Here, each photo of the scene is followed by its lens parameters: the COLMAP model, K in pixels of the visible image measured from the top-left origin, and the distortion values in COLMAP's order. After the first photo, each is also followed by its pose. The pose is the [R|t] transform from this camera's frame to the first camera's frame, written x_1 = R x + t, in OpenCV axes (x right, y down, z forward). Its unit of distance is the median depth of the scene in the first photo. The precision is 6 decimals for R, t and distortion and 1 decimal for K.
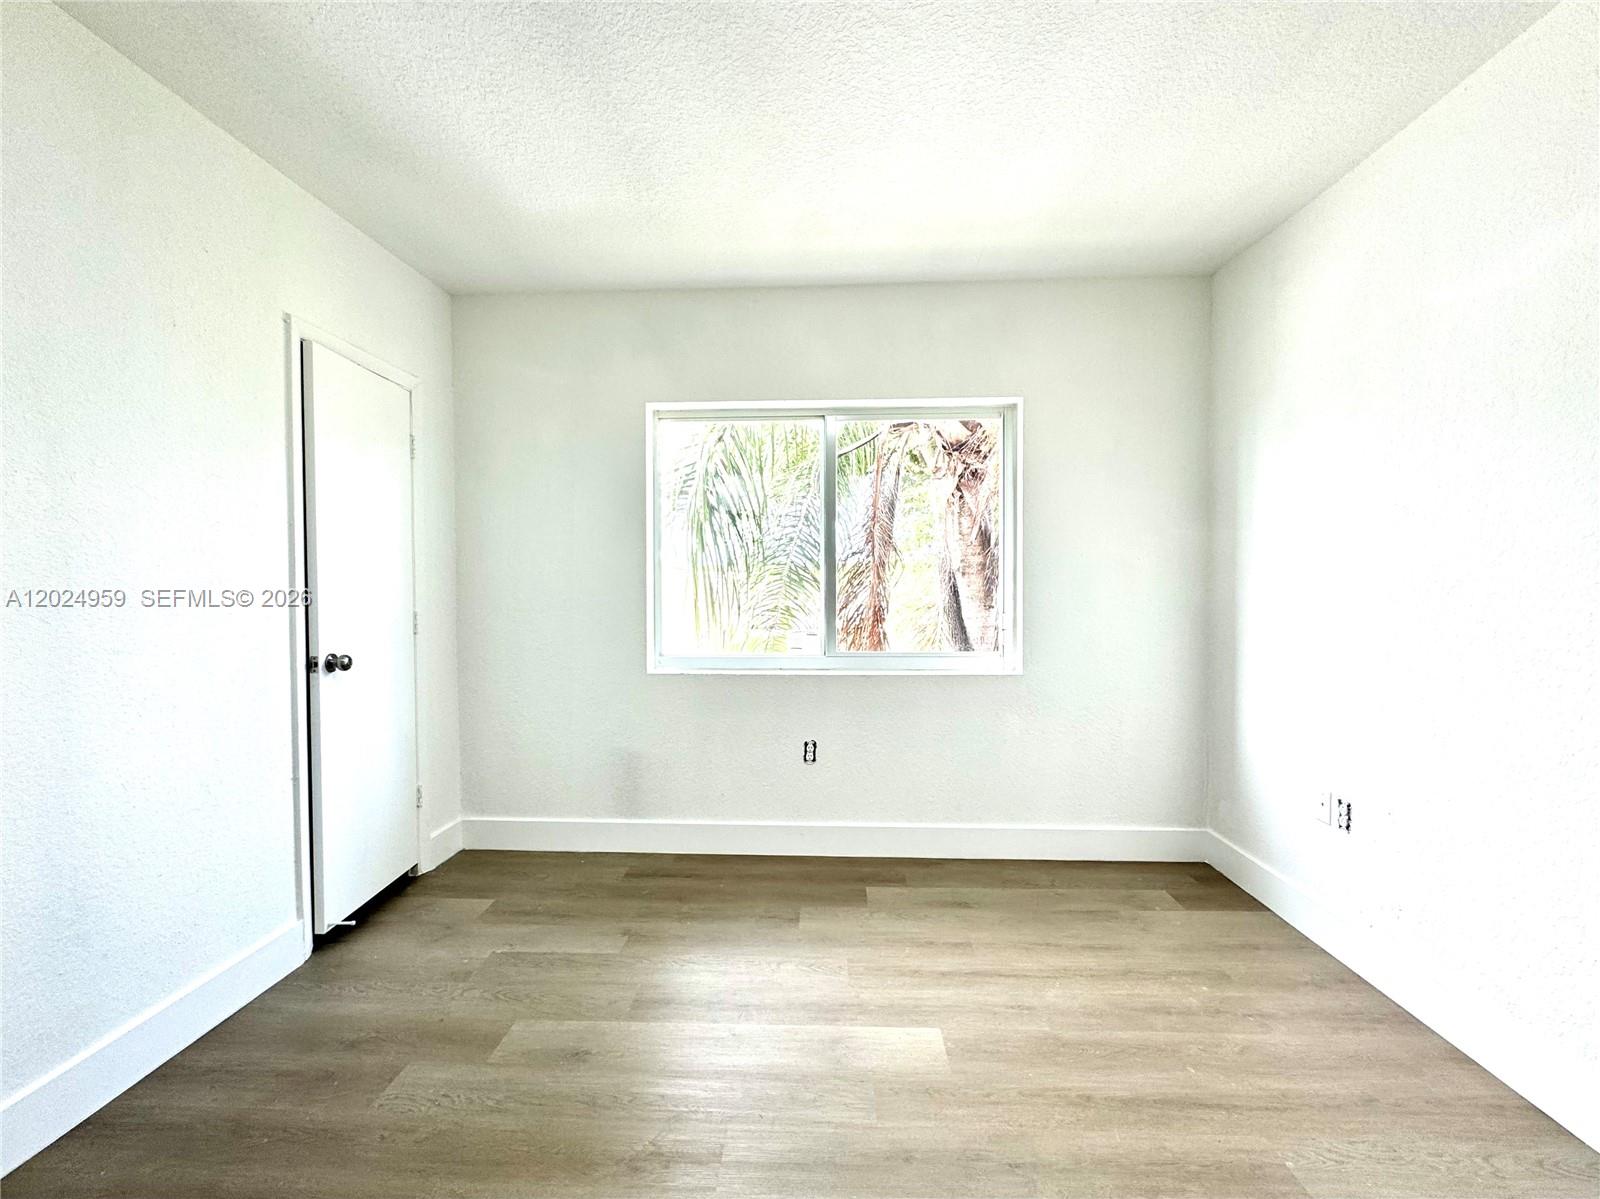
lens RADIAL K [[690.8, 0, 800.0], [0, 690.8, 599.5], [0, 0, 1]] dist [-0.000041, 0.000101]
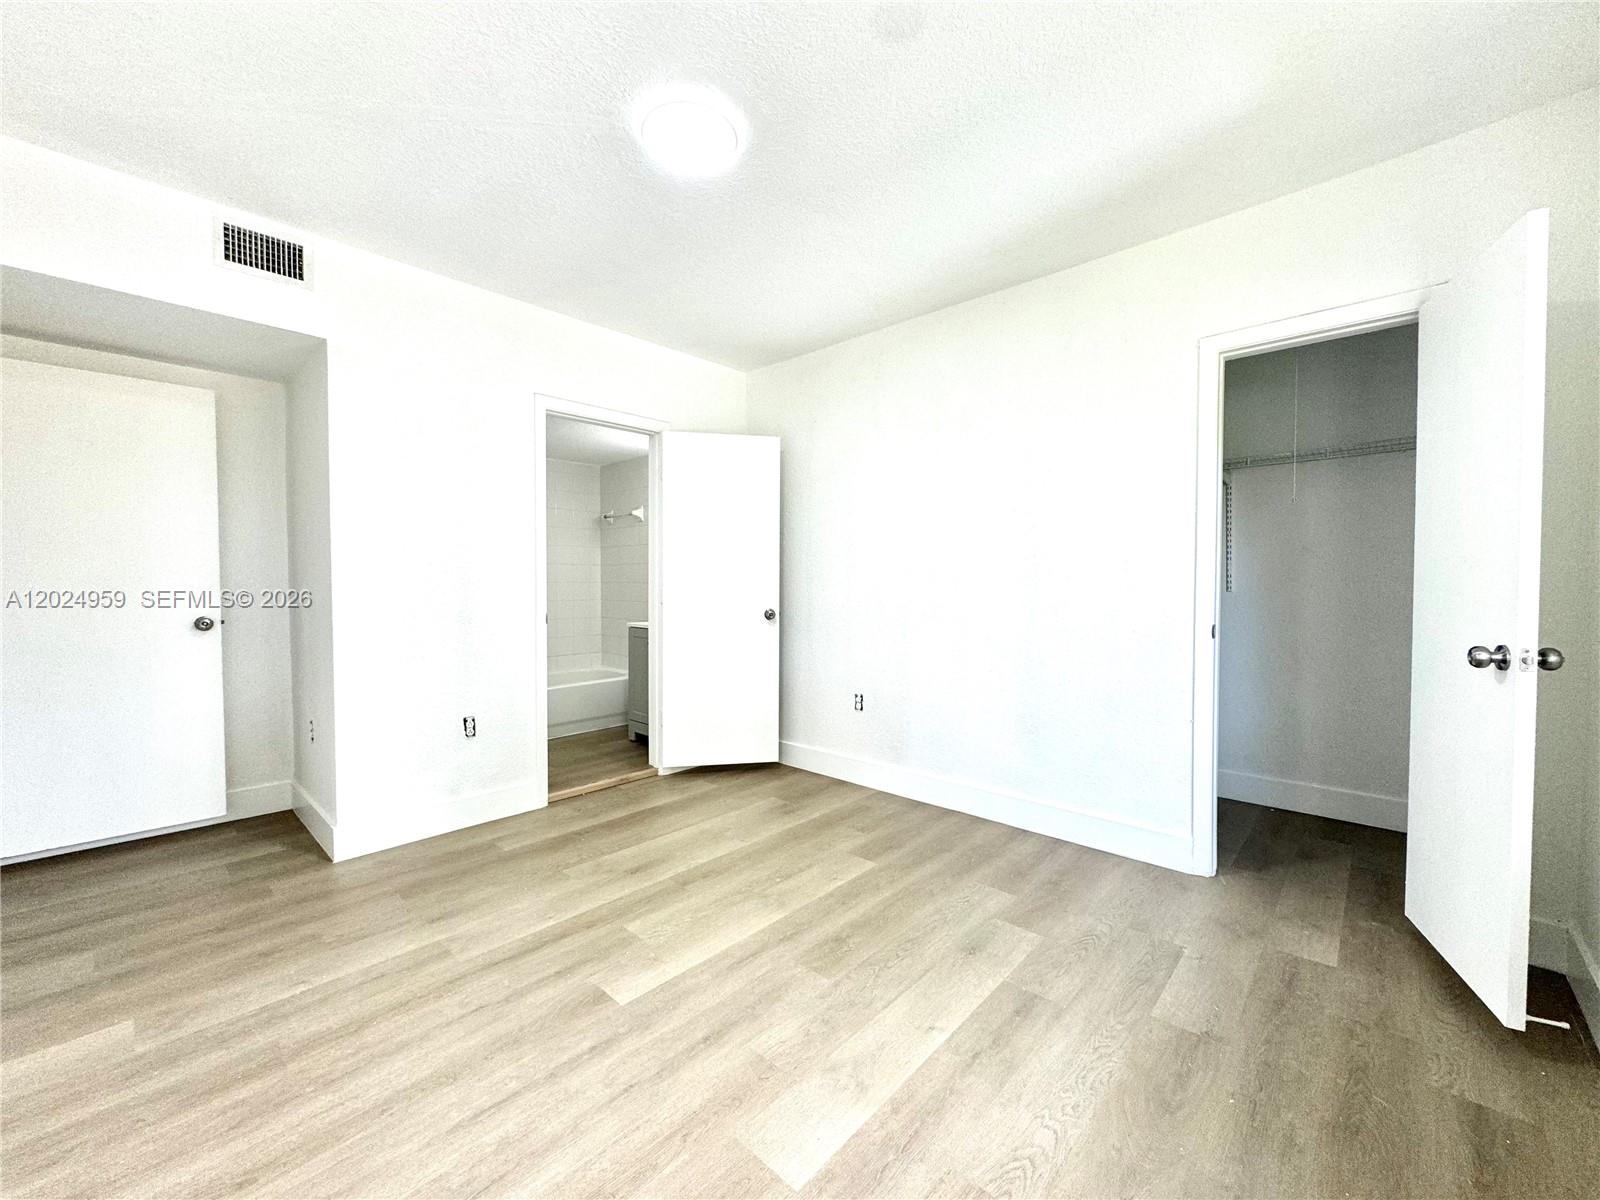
lens RADIAL K [[640.5, 0, 800.0], [0, 640.5, 600.0], [0, 0, 1]] dist [-0.000259, 0.000145]
pose [[-0.648371, 0.027813, -0.760816, 0.478854], [-0.009294, 0.998969, 0.044440, 0.001164], [0.761268, 0.035885, -0.647444, 0.995837]]
